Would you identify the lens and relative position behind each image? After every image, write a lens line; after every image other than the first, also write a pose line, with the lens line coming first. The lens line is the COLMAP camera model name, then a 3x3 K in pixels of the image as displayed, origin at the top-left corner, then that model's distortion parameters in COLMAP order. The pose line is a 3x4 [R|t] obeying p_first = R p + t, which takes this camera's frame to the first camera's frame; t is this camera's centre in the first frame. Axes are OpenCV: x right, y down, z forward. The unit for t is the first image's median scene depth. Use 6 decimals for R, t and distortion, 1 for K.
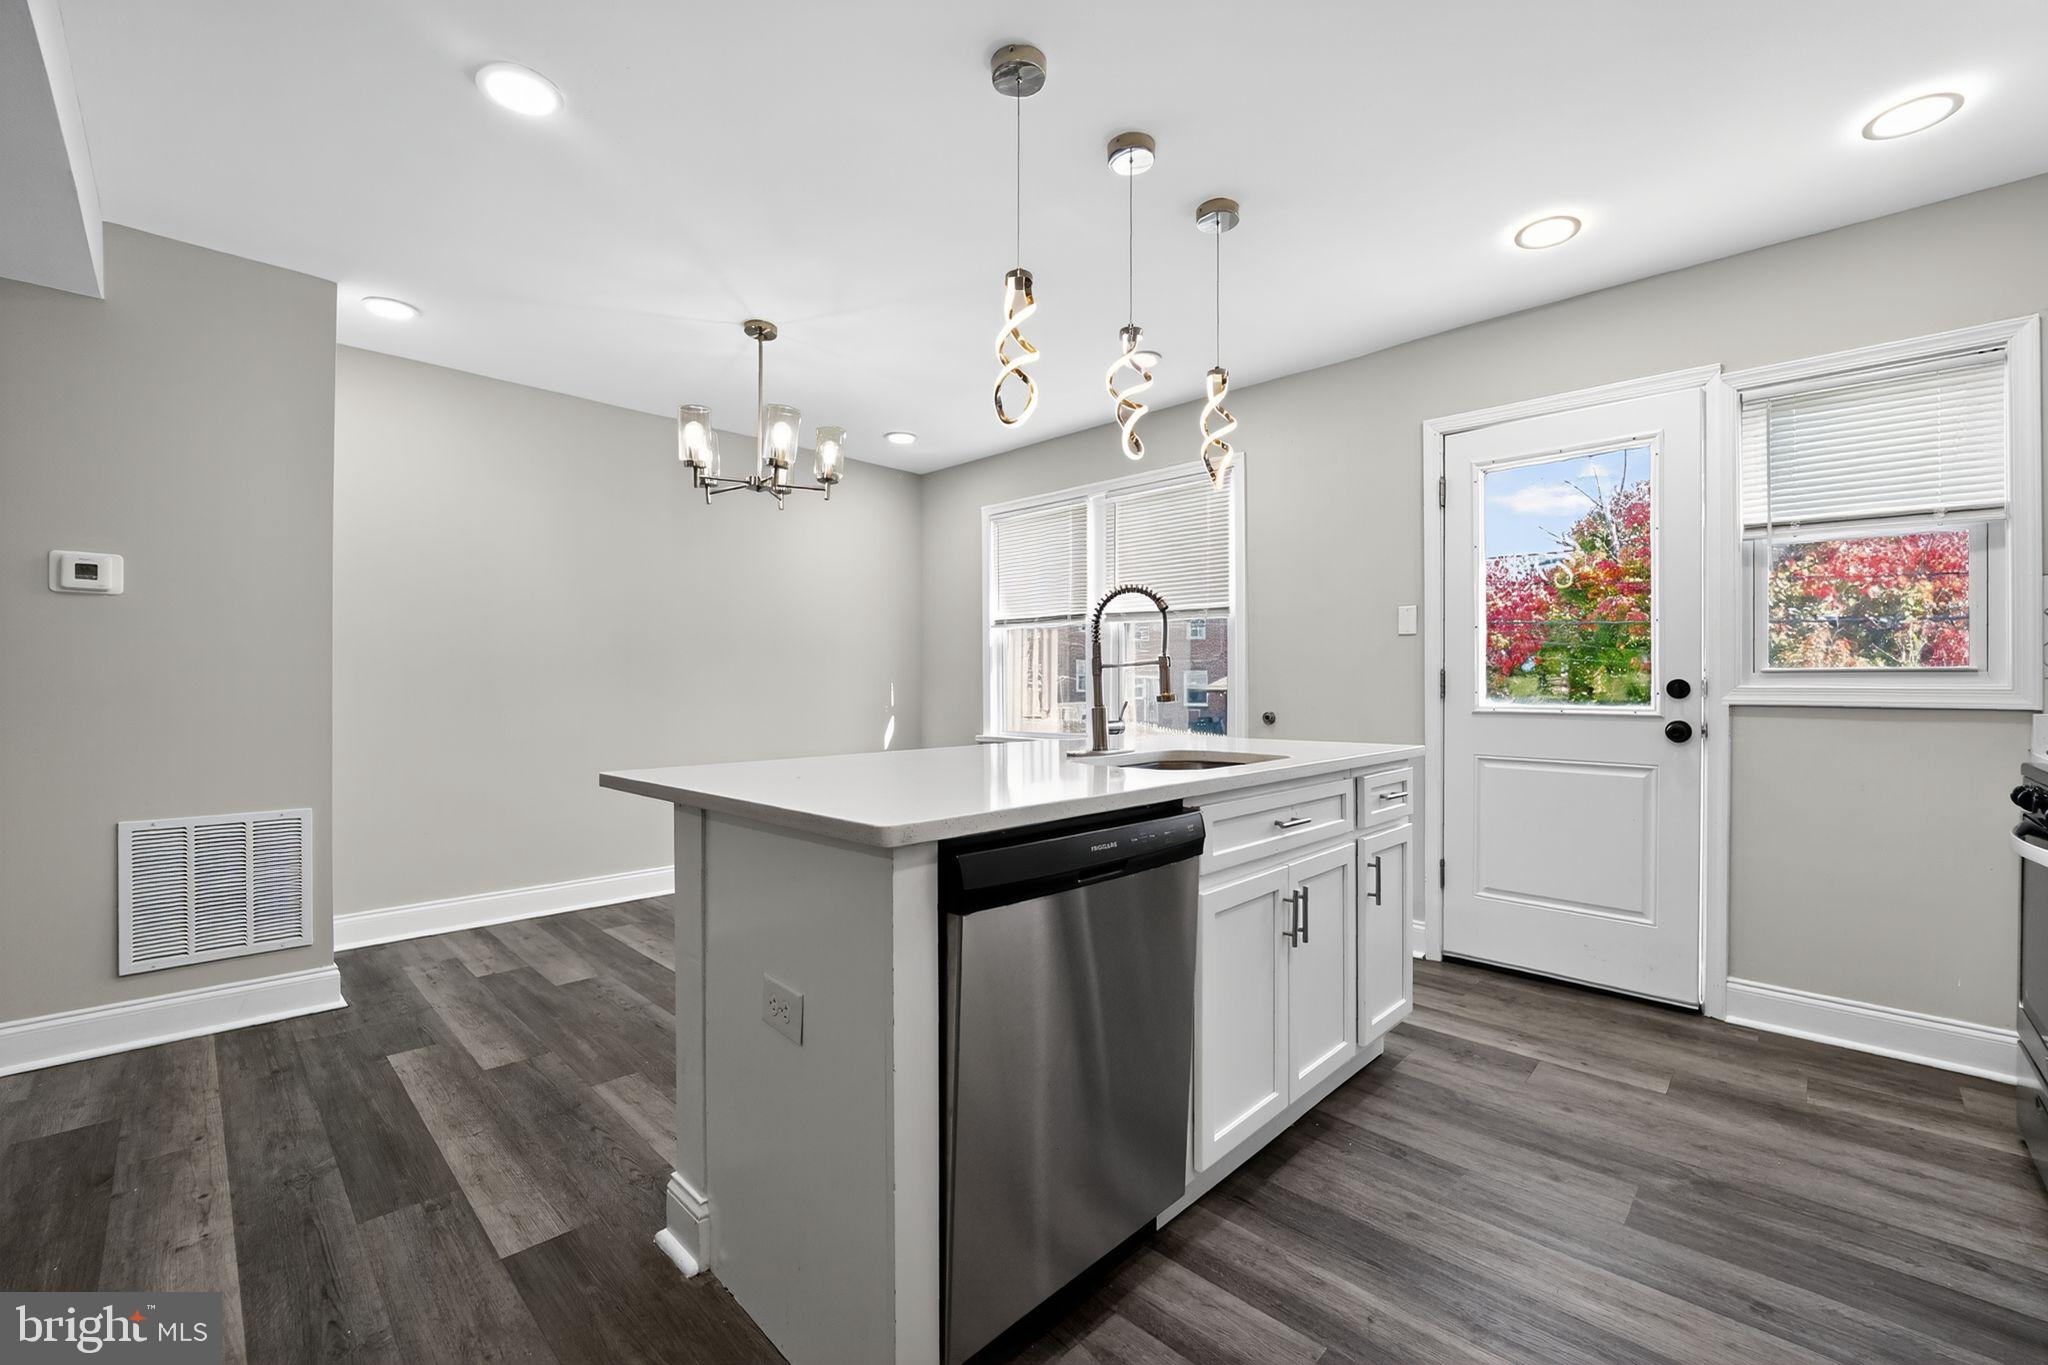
lens RADIAL K [[846.1, 0, 1036.3], [0, 846.1, 682.5], [0, 0, 1]] dist [-0.025081, 0.001100]
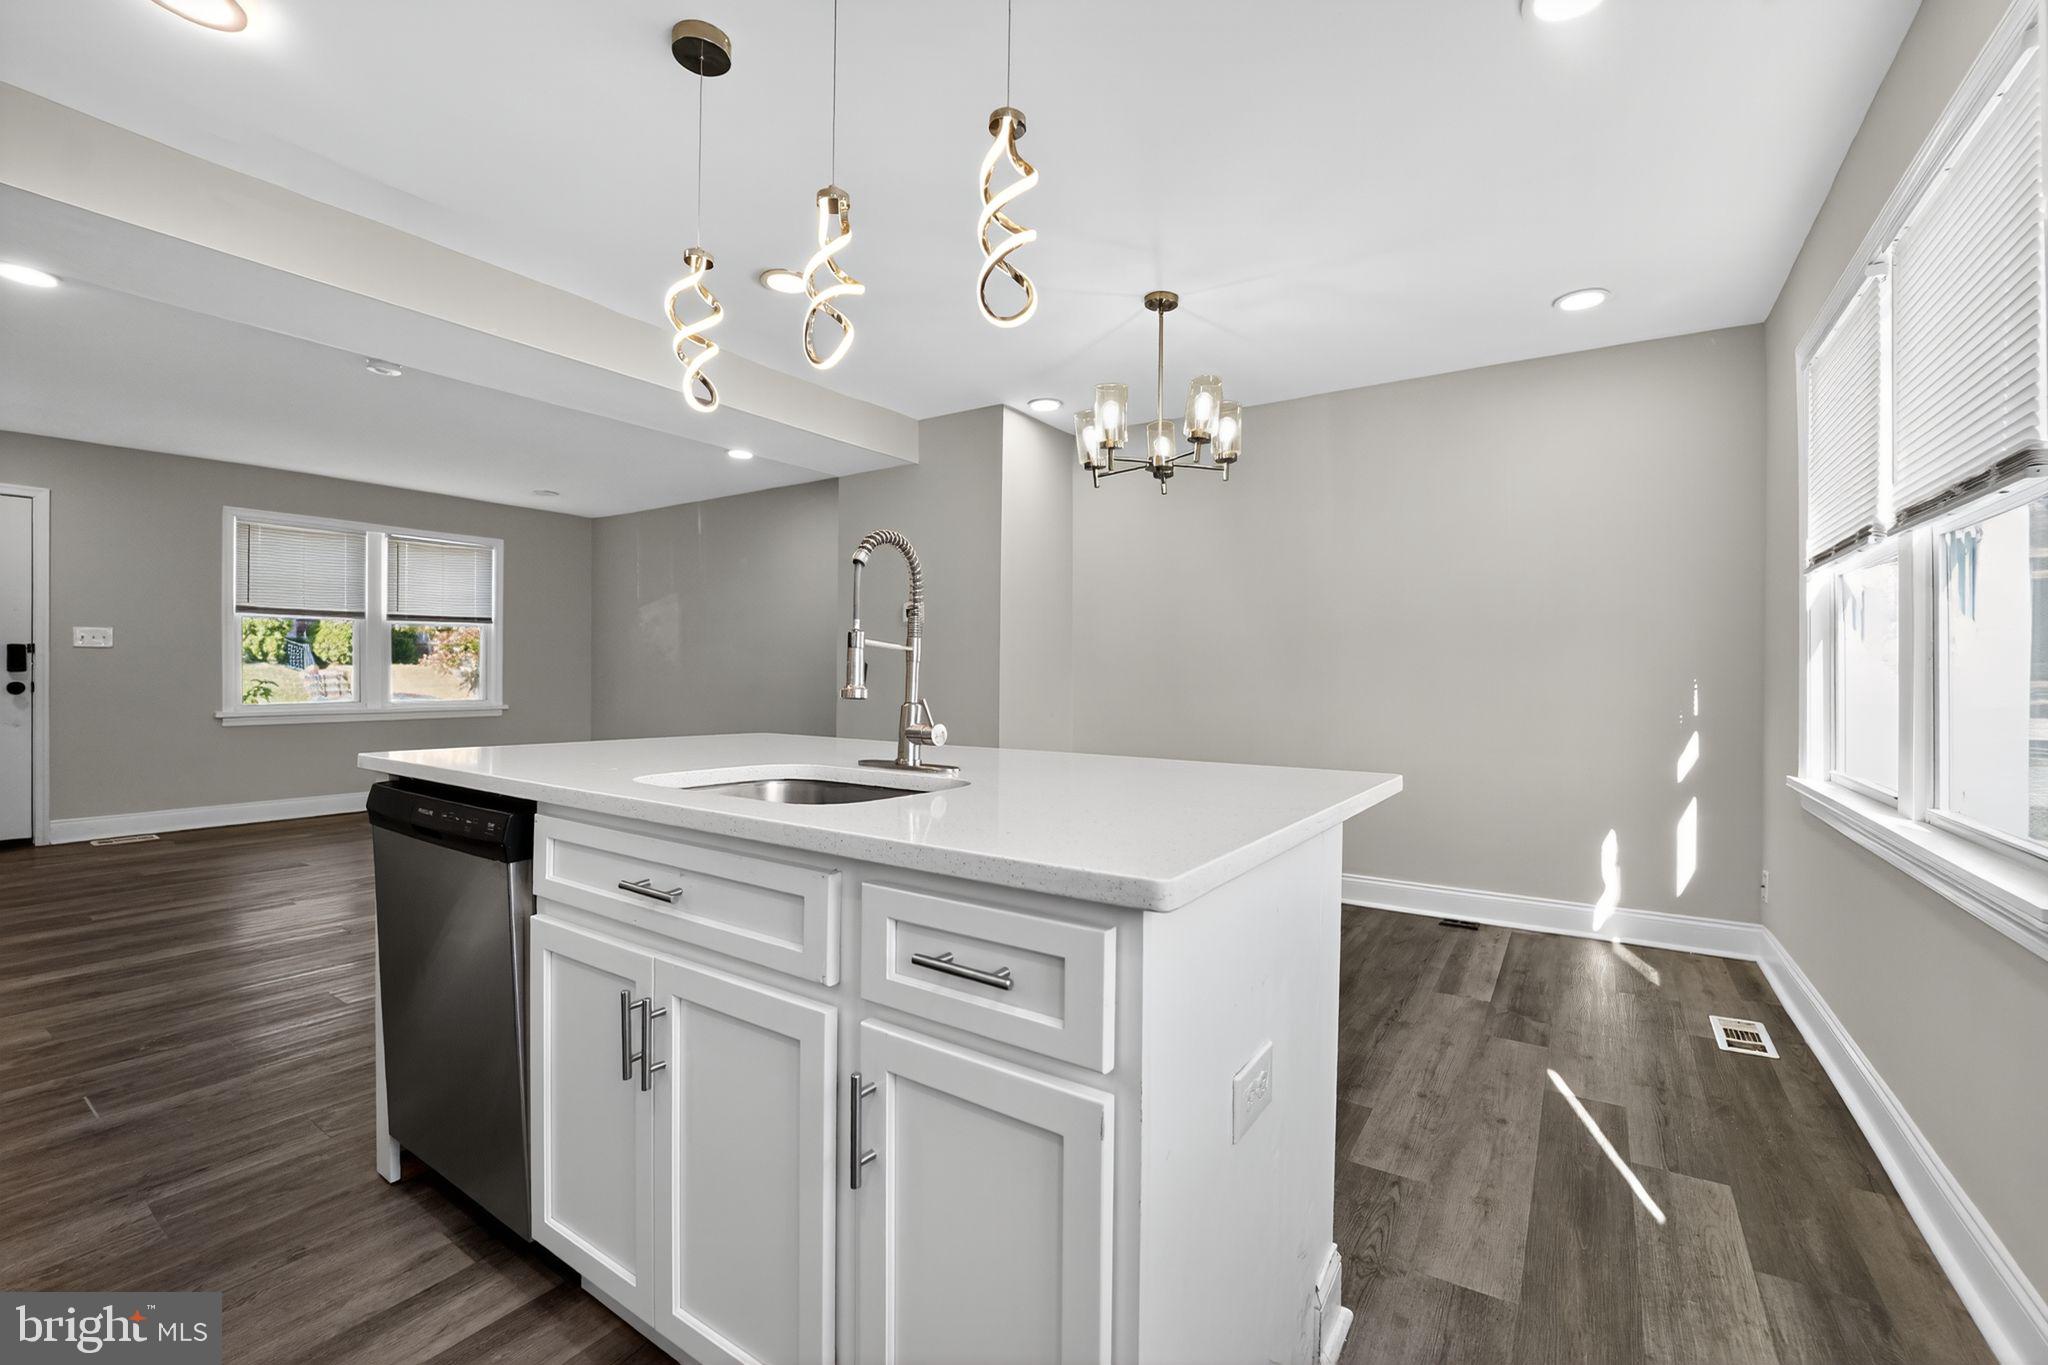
lens RADIAL K [[846.1, 0, 1043.4], [0, 846.1, 679.7], [0, 0, 1]] dist [-0.025081, 0.001100]
pose [[0.186930, 0.006423, -0.982352, 0.705574], [-0.007171, 0.999961, 0.005174, 0.002396], [0.982347, 0.006077, 0.186969, 0.845791]]
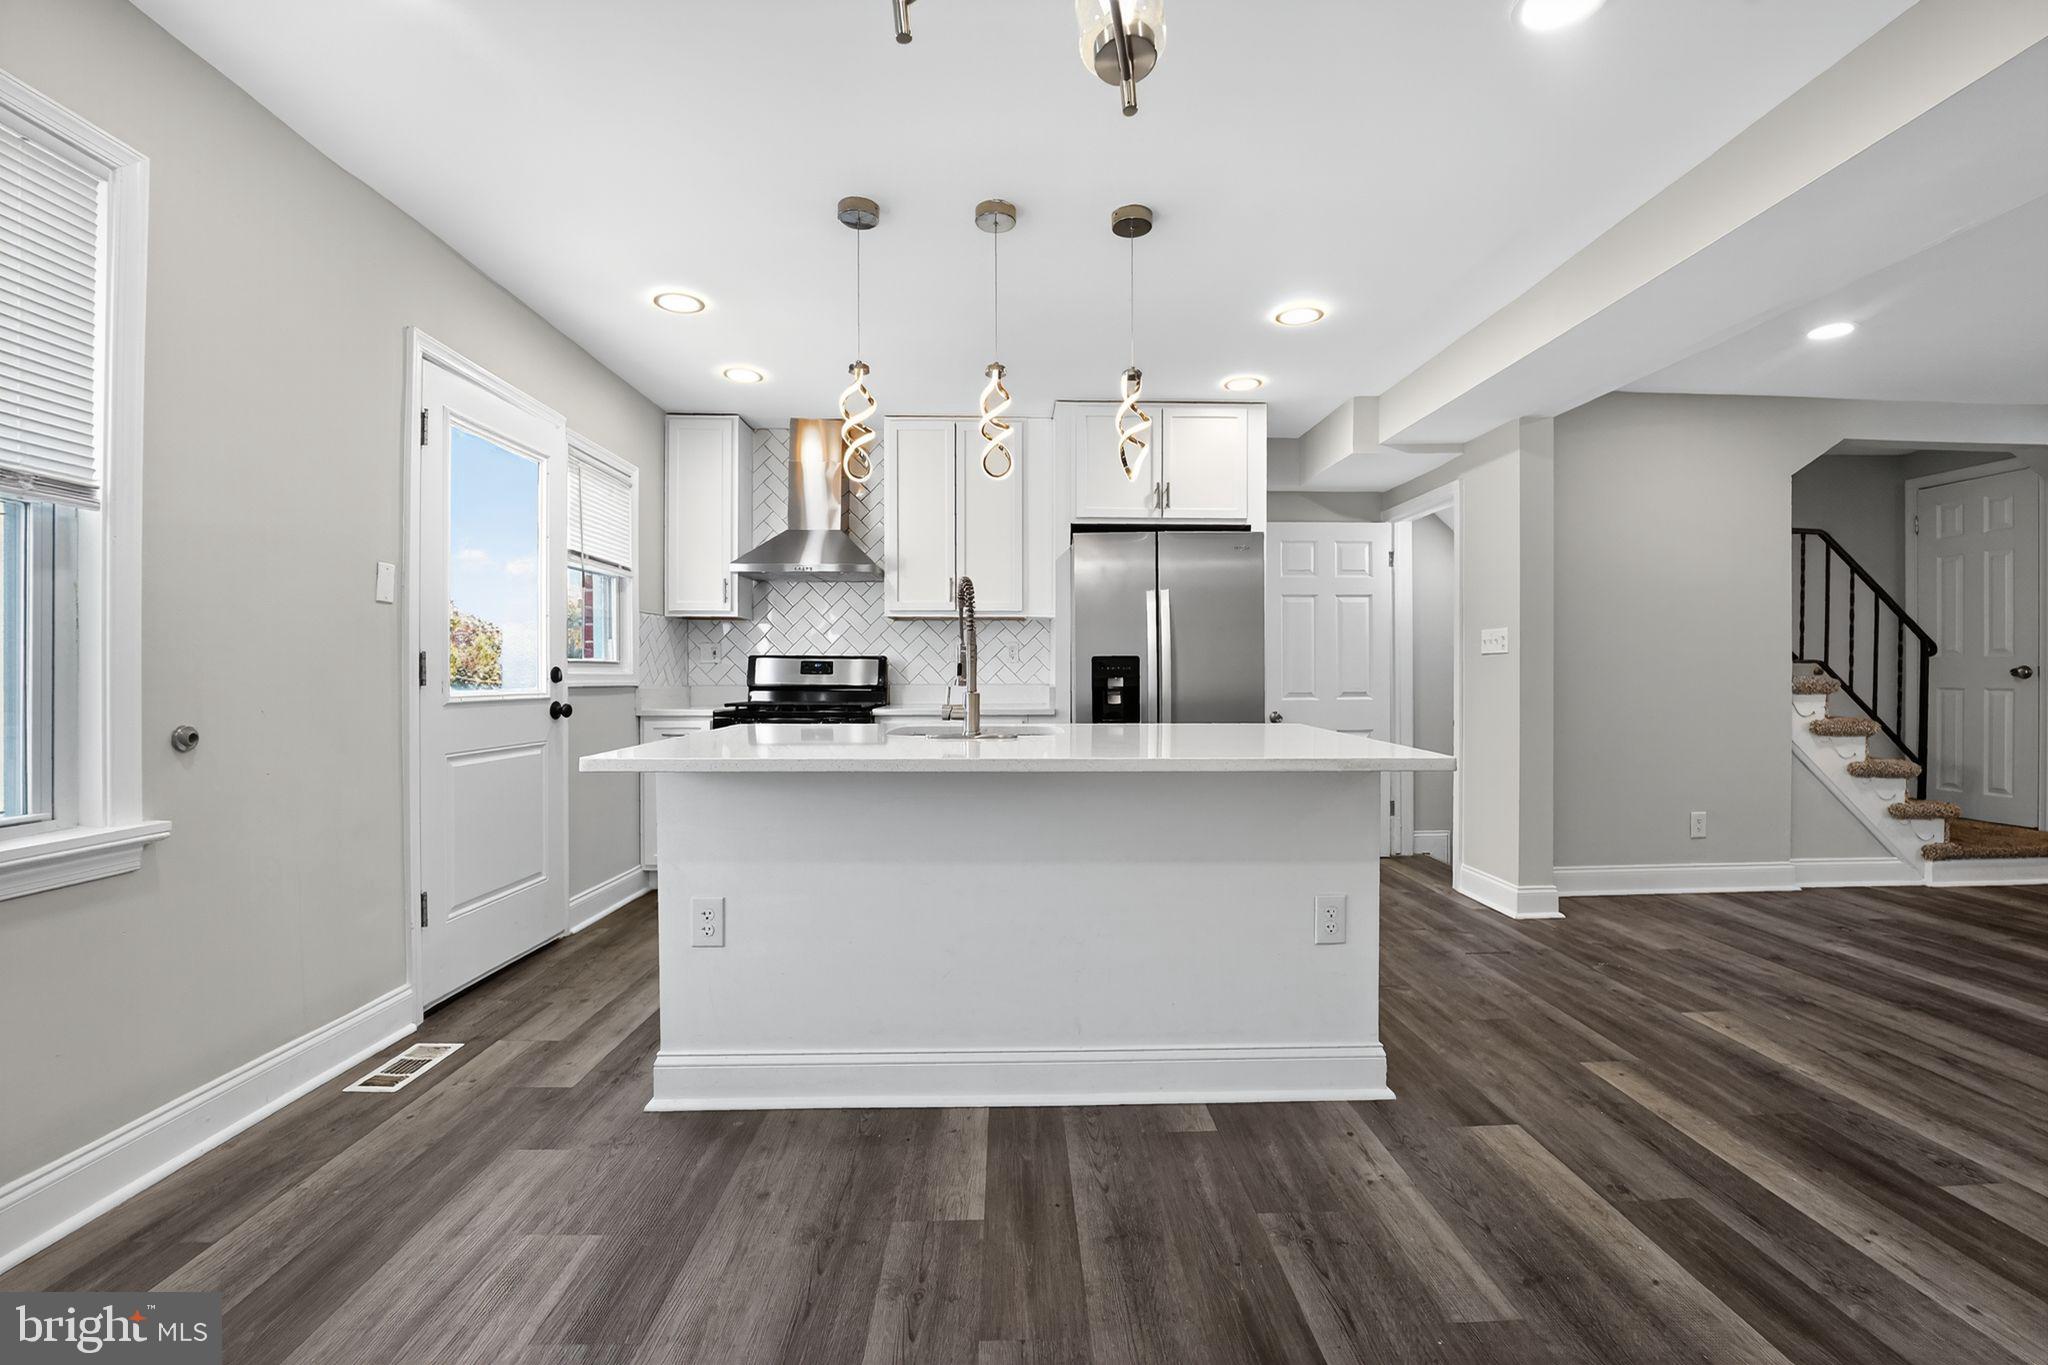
lens RADIAL K [[846.1, 0, 1041.1], [0, 846.1, 683.9], [0, 0, 1]] dist [-0.025081, 0.001100]
pose [[-0.721891, -0.009226, 0.691945, -0.599912], [-0.001113, 0.999925, 0.012171, 0.005153], [-0.692006, 0.008016, -0.721848, 1.456299]]
